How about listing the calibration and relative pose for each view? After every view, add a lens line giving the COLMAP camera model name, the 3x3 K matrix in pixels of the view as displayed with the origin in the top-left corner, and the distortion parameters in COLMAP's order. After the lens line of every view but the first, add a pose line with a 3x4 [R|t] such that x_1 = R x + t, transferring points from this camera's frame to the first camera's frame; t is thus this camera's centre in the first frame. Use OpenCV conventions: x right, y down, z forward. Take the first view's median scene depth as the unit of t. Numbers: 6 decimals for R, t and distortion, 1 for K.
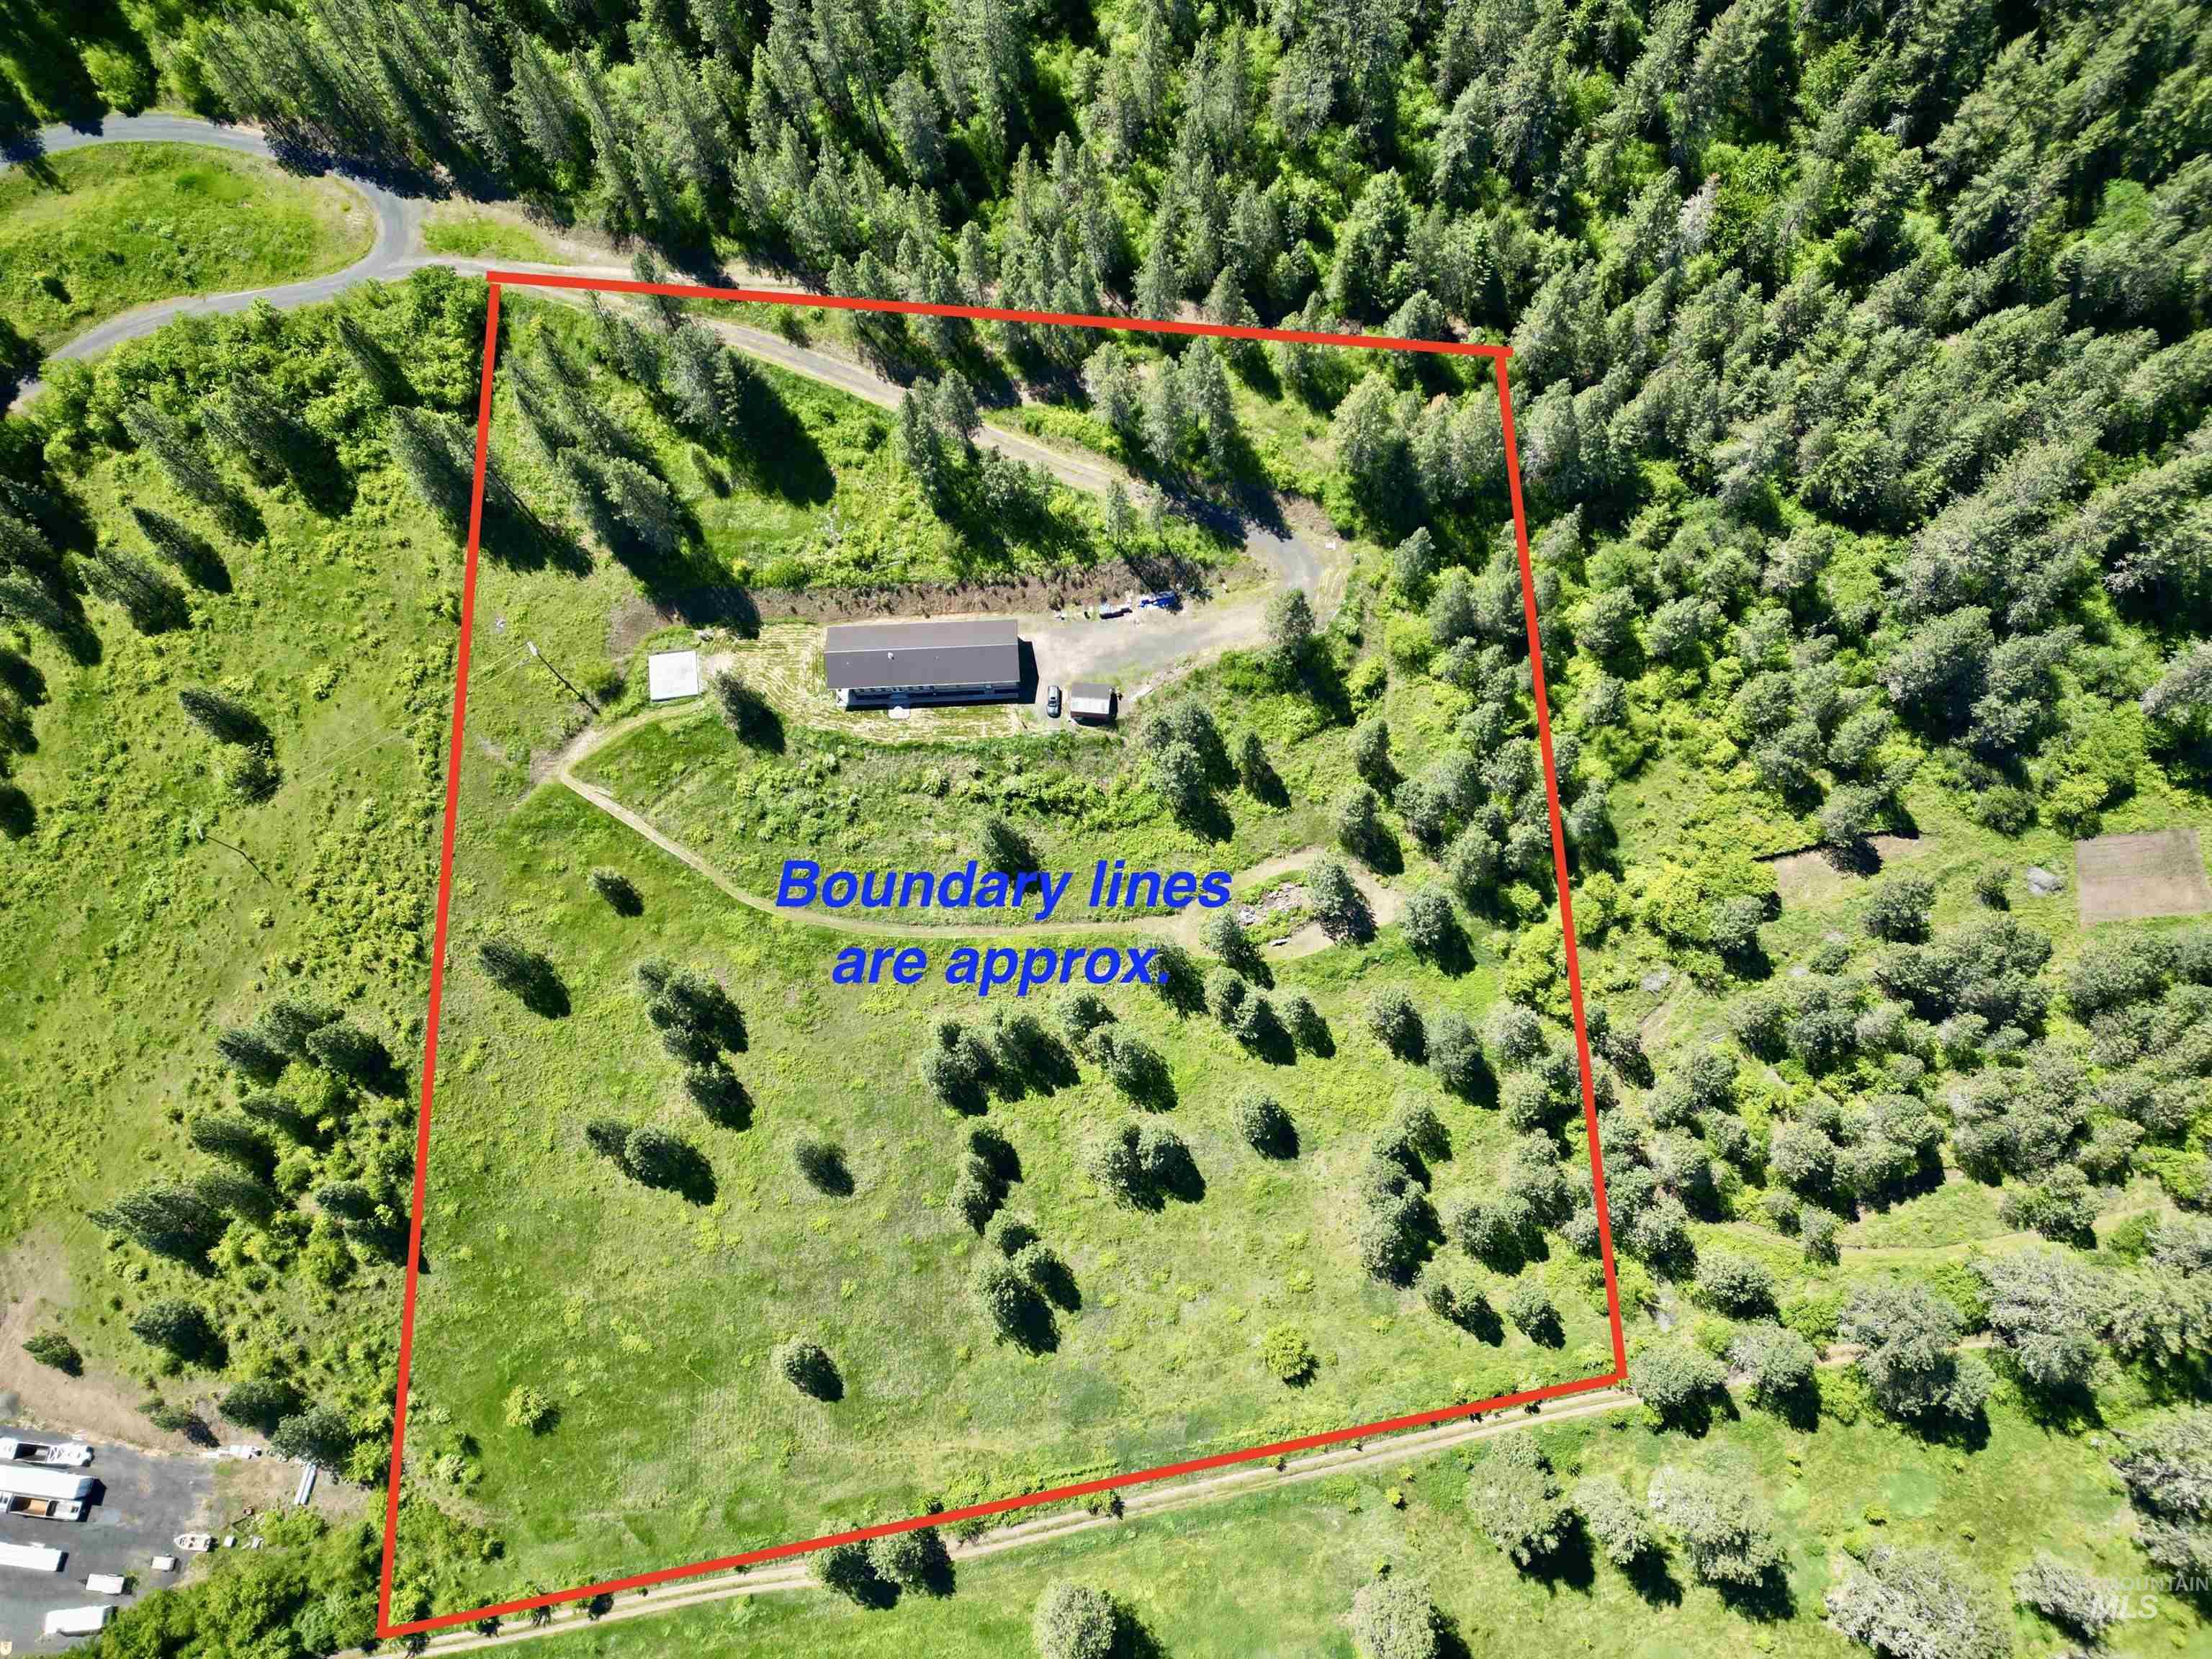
lens RADIAL K [[1544.1, 0, 1091.8], [0, 1544.1, 826.5], [0, 0, 1]] dist [0.087100, -0.095184]
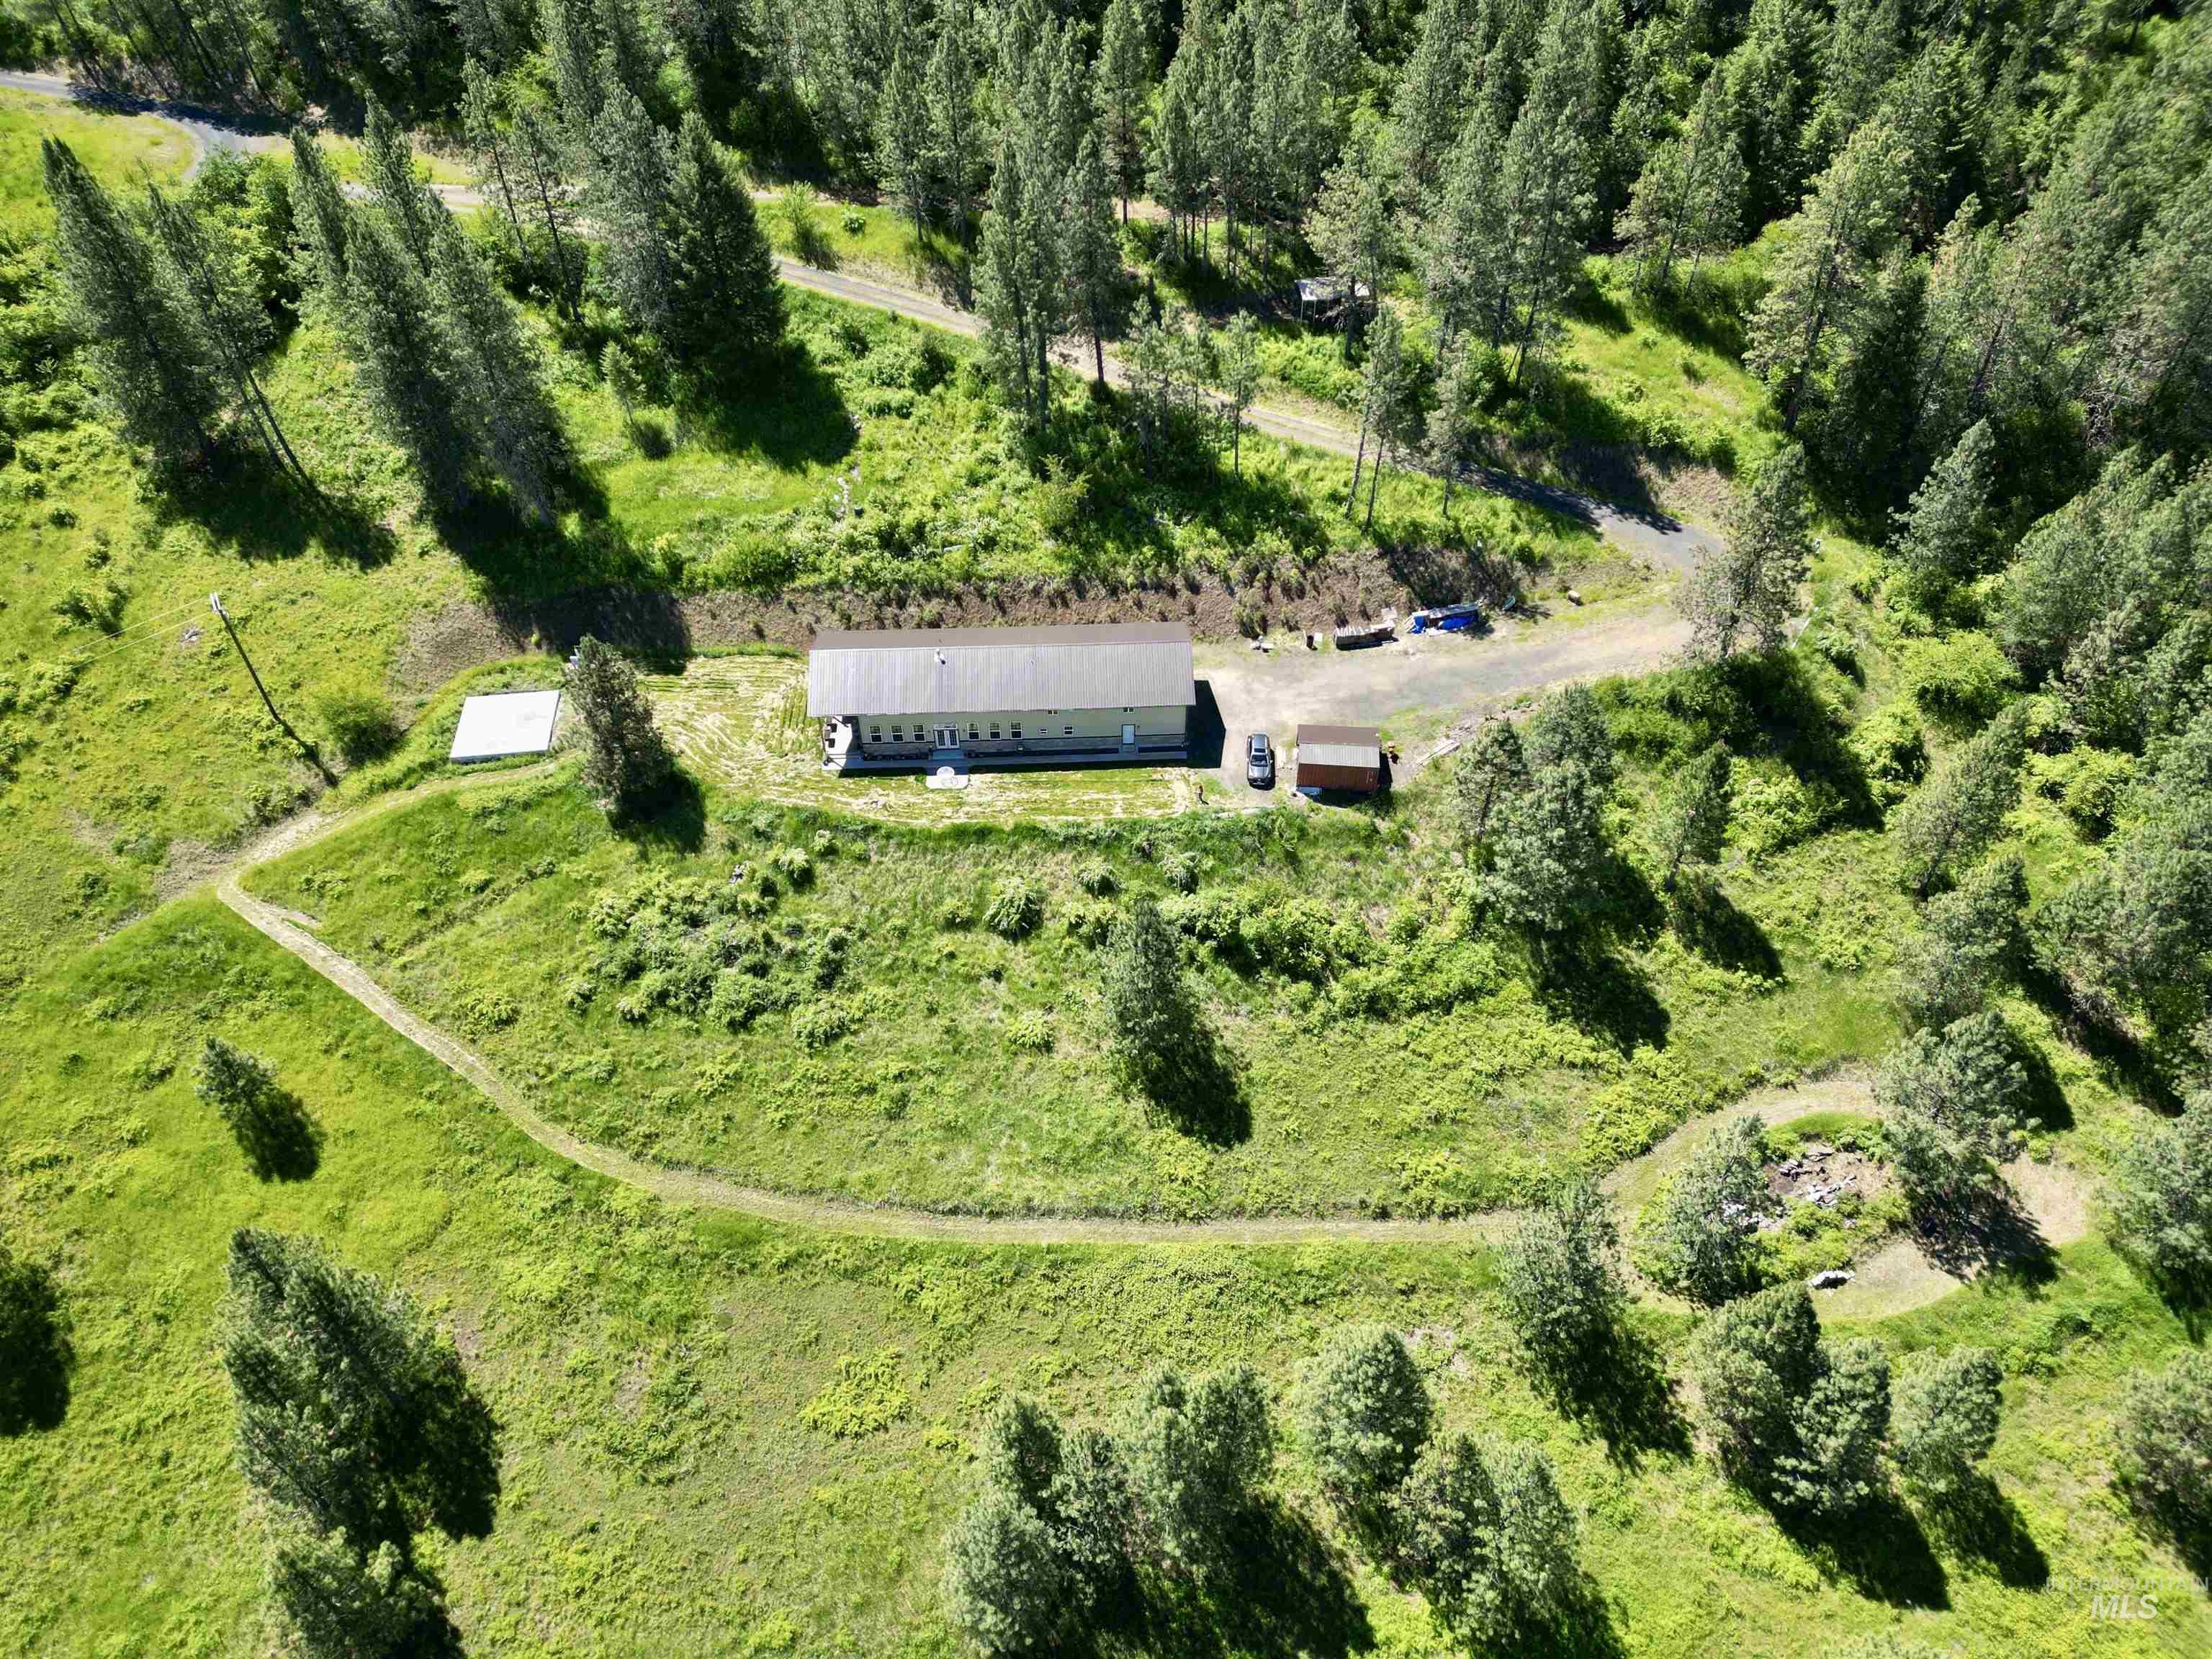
lens RADIAL K [[1544.1, 0, 1091.8], [0, 1544.1, 826.5], [0, 0, 1]] dist [0.087100, -0.095184]
pose [[0.999855, 0.007352, -0.015327, -0.070290], [-0.013950, 0.870139, -0.492609, 0.180304], [0.009715, 0.492751, 0.870116, 0.578475]]
